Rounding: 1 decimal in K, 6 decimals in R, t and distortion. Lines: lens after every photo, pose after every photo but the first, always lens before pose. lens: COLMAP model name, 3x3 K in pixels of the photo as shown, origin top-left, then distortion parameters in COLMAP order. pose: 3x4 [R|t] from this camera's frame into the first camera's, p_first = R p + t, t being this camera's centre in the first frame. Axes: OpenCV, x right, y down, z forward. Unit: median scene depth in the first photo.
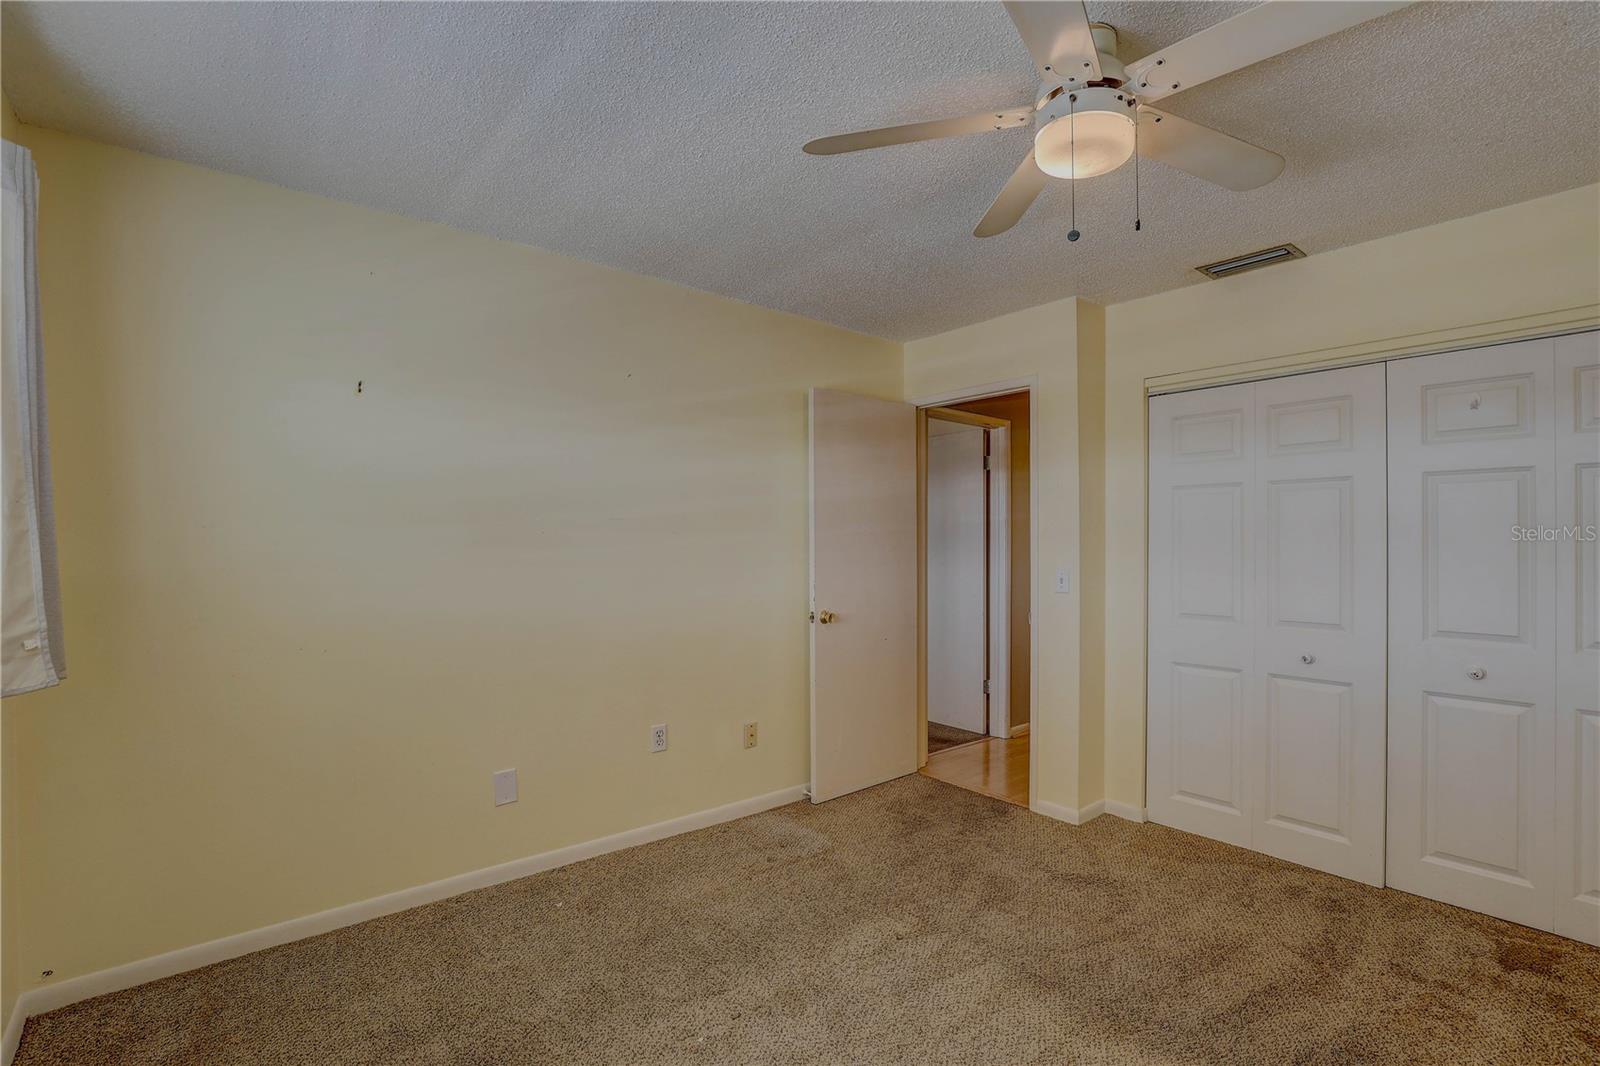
lens RADIAL K [[730.6, 0, 808.3], [0, 730.6, 539.1], [0, 0, 1]] dist [-0.039322, 0.009039]
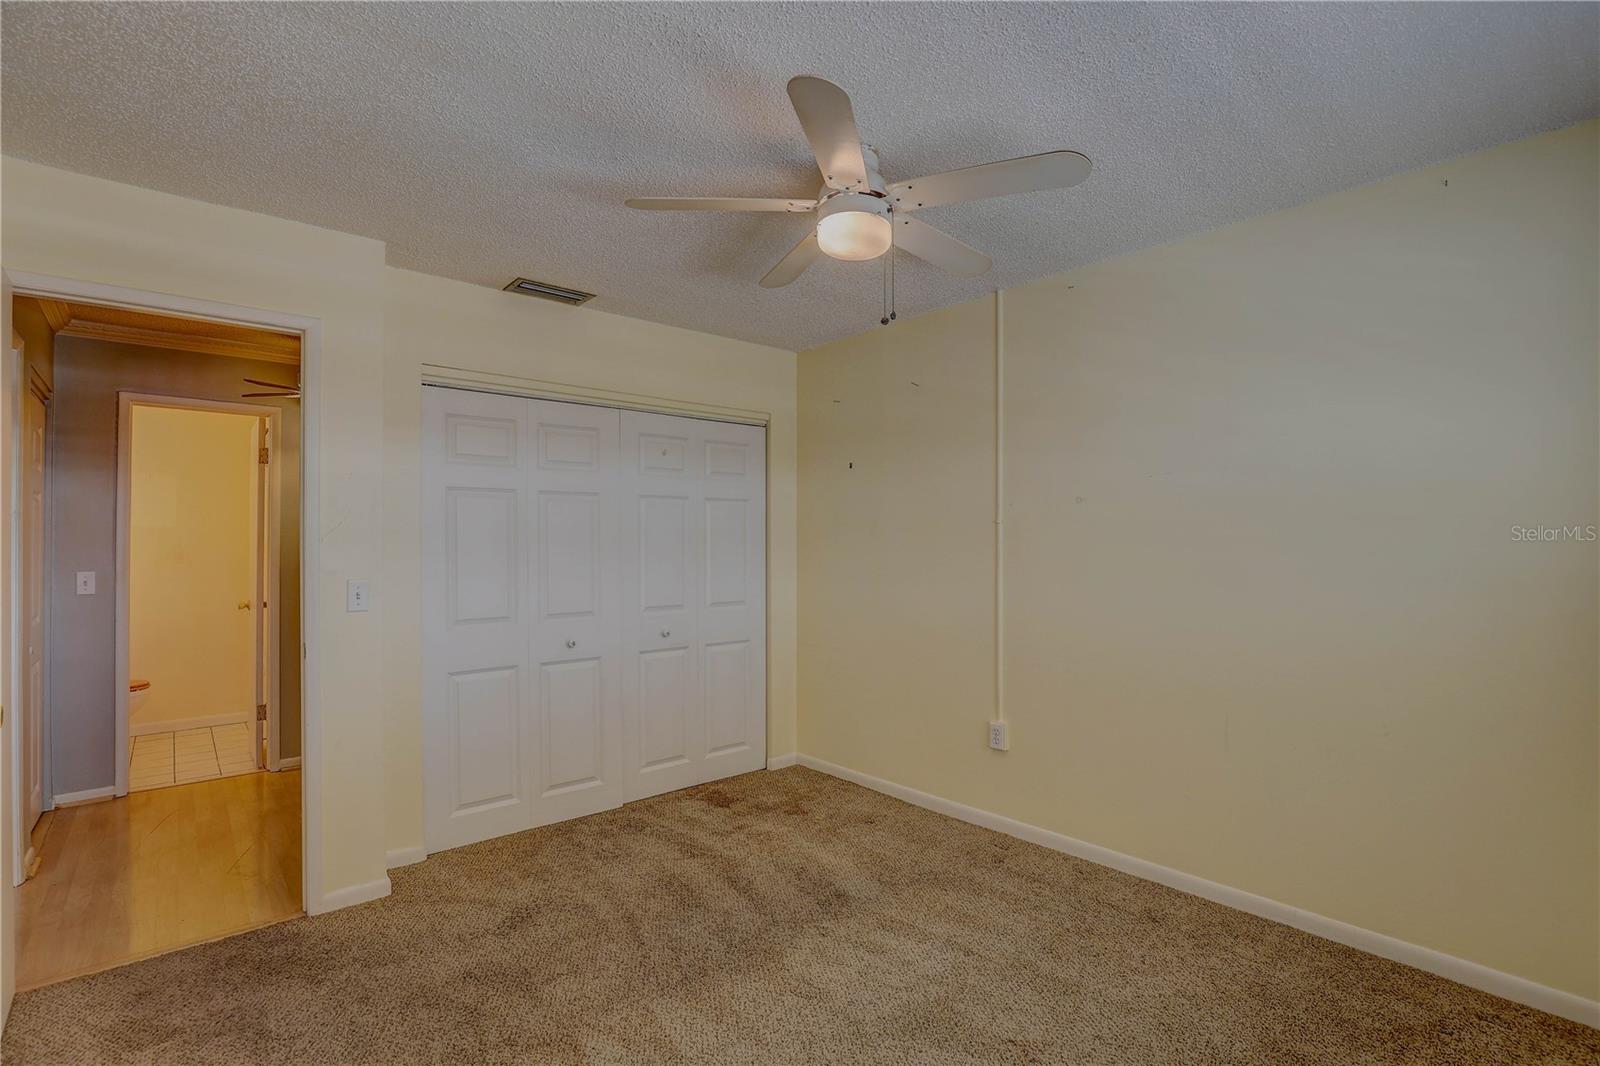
lens RADIAL K [[730.6, 0, 808.3], [0, 730.6, 539.1], [0, 0, 1]] dist [-0.039322, 0.009039]
pose [[-0.022297, 0.006820, 0.999728, -0.526034], [0.001827, 0.999975, -0.006781, 0.003129], [-0.999750, 0.001675, -0.022309, 0.648342]]
